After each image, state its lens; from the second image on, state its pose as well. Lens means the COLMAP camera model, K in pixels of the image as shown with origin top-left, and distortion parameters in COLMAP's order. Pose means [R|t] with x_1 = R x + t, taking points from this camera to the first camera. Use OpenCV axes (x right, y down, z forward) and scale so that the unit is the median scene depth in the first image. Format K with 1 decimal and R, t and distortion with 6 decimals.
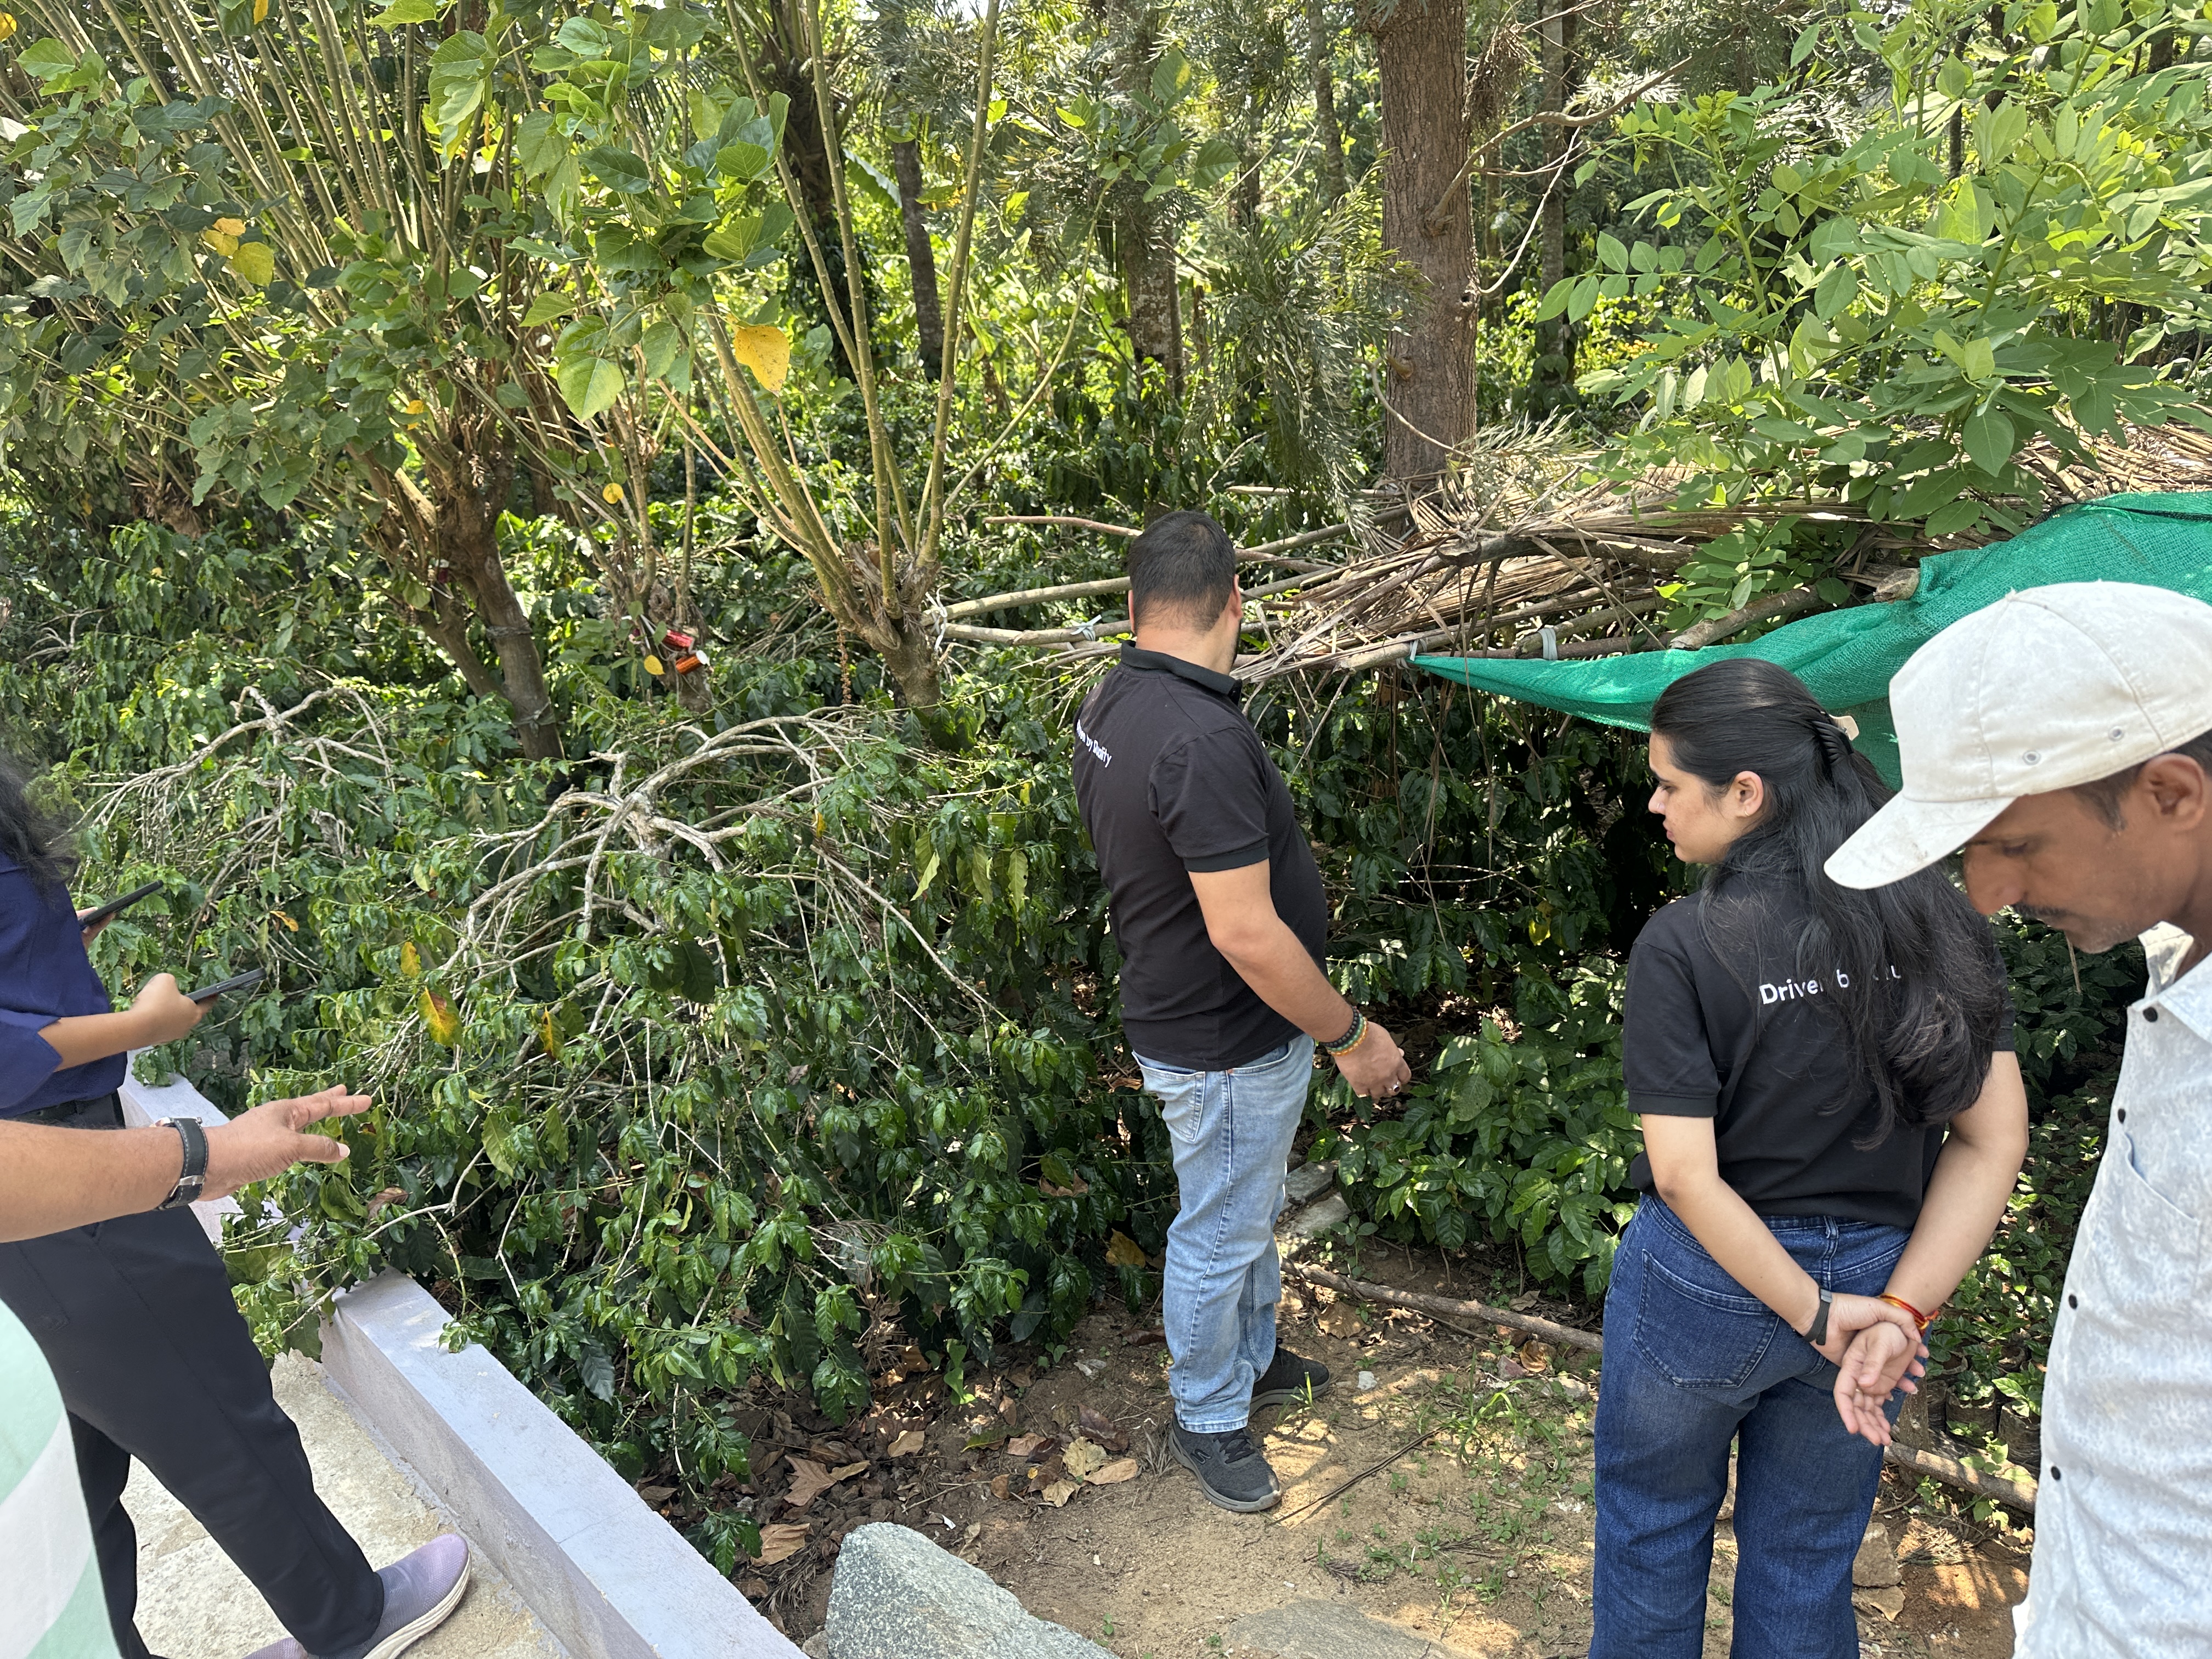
lens RADIAL K [[1535.7, 0, 1097.6], [0, 1535.7, 862.5], [0, 0, 1]] dist [0.036101, -0.063309]
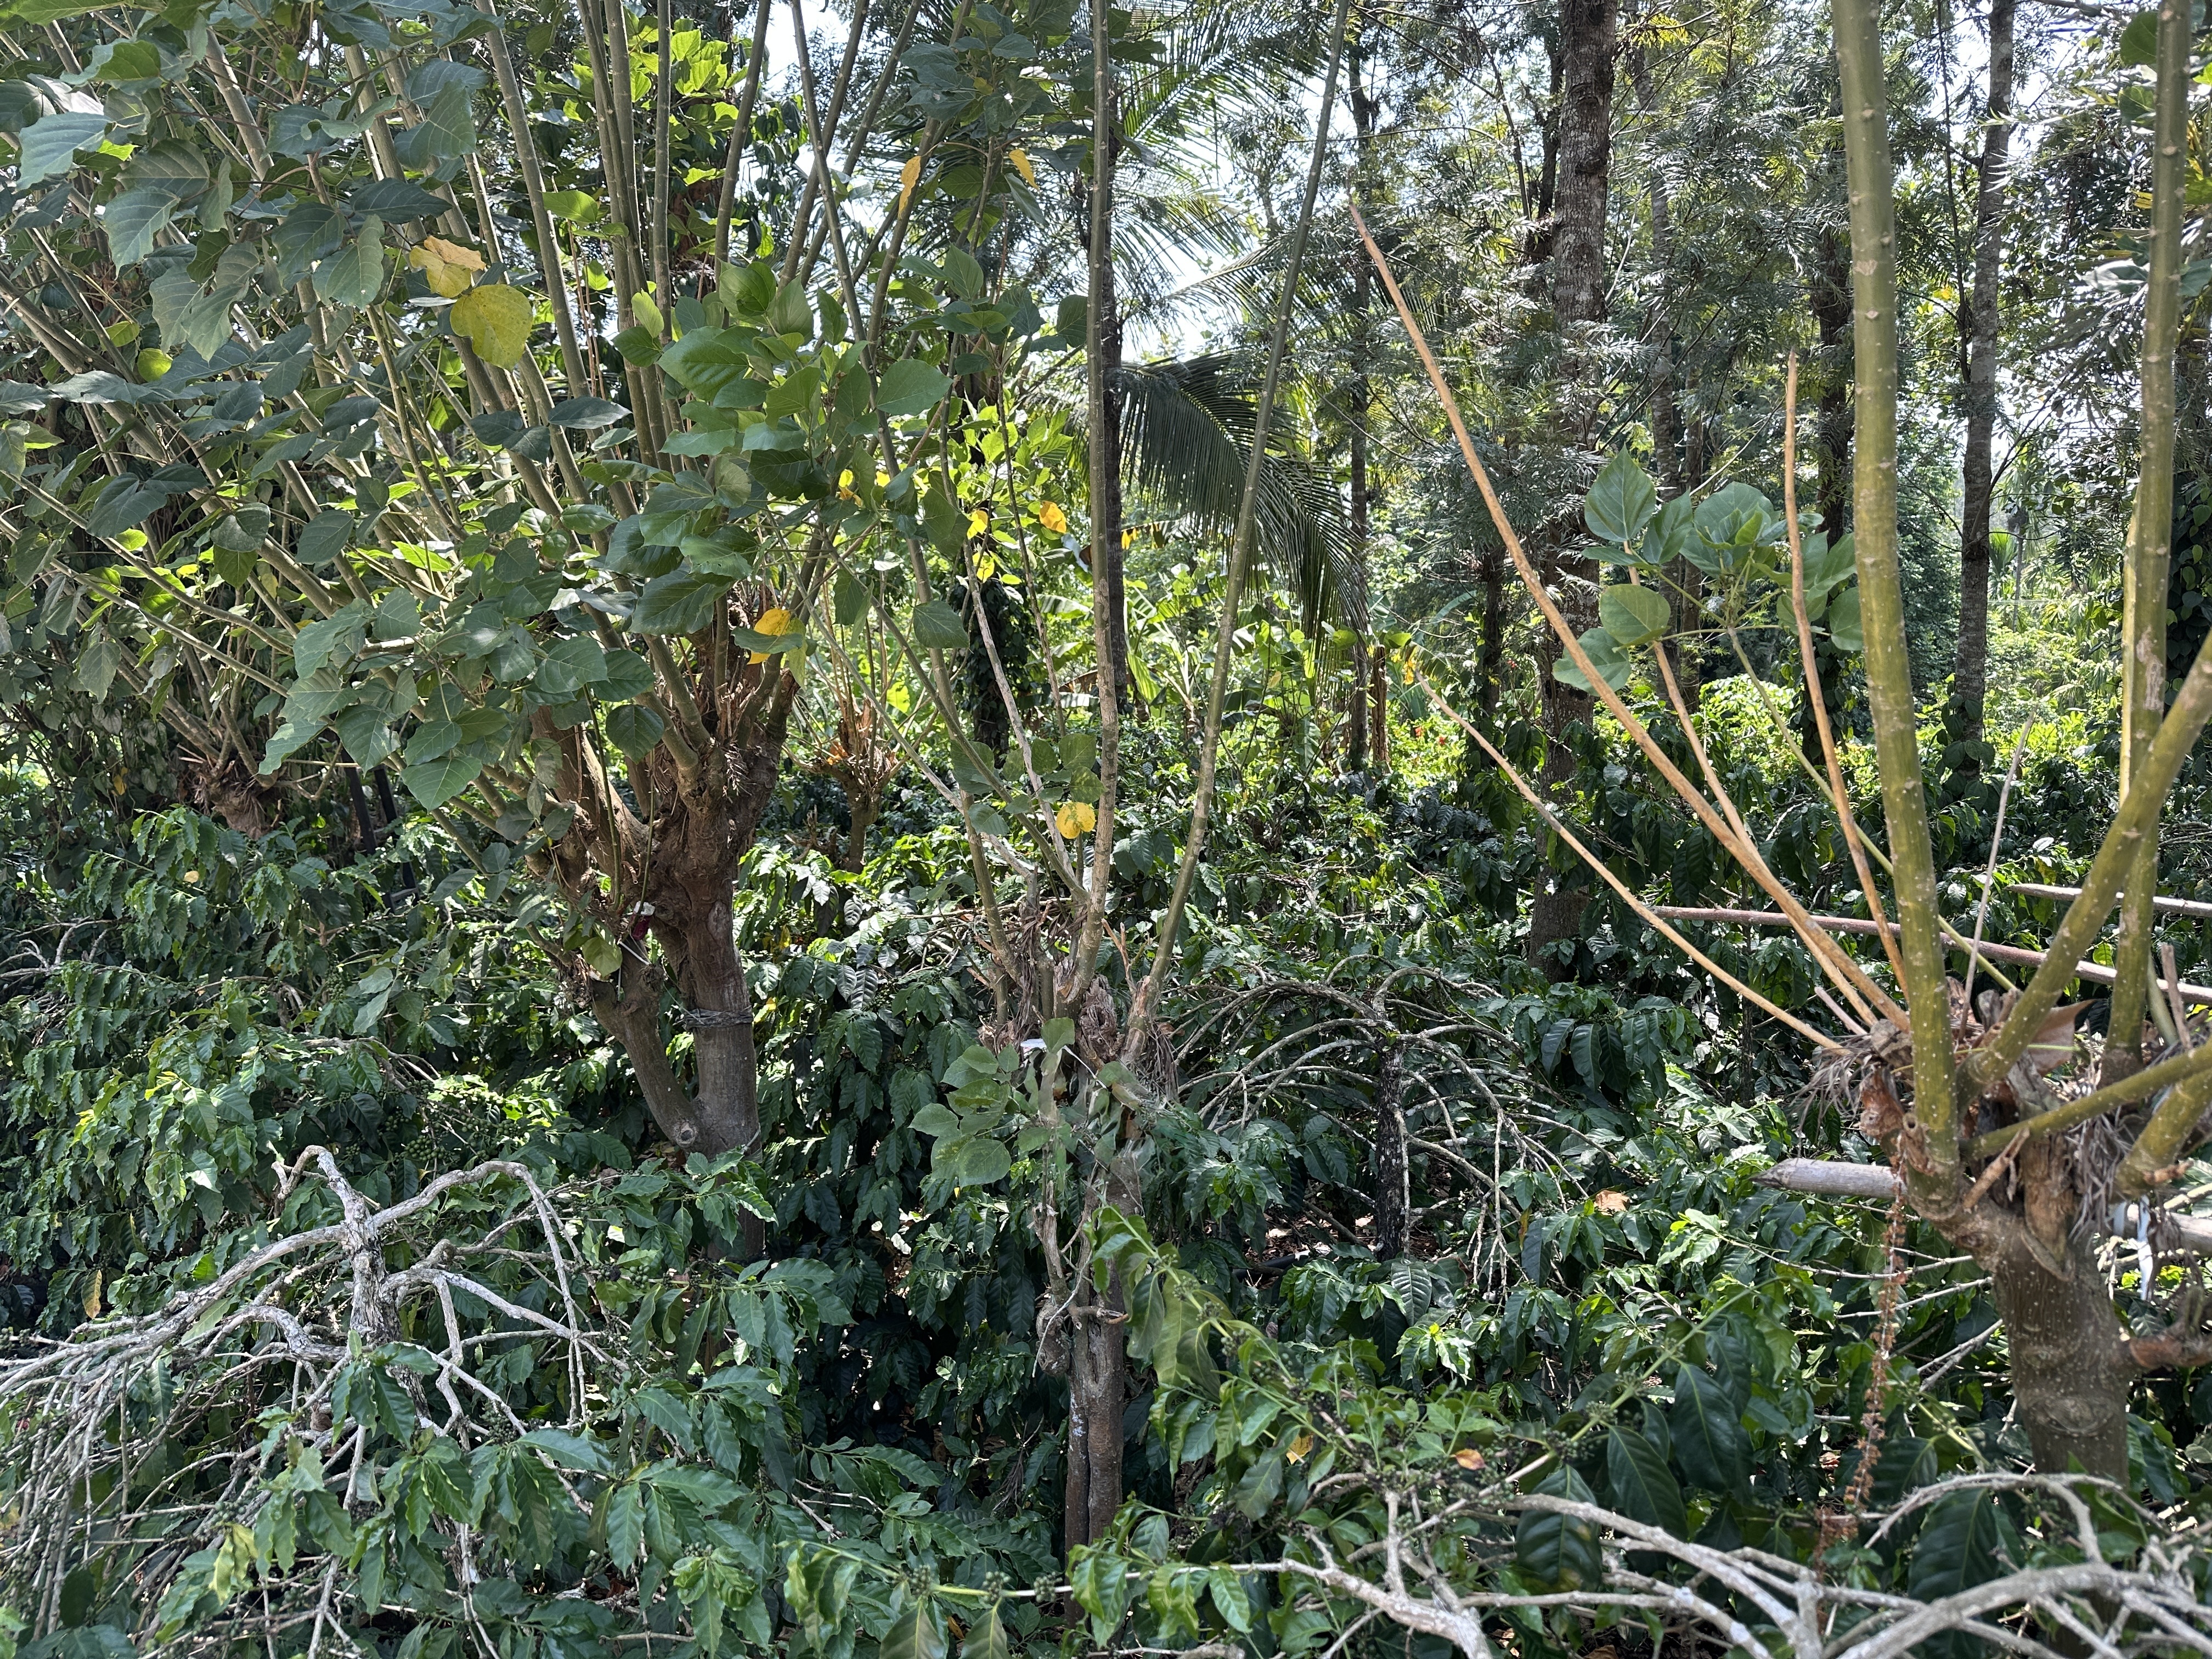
lens RADIAL K [[1535.7, 0, 1097.6], [0, 1535.7, 862.5], [0, 0, 1]] dist [0.036101, -0.063309]
pose [[0.997359, 0.071252, -0.014075, -0.201719], [-0.072592, 0.971704, -0.224772, -0.073336], [-0.002338, 0.225200, 0.974310, 0.334983]]
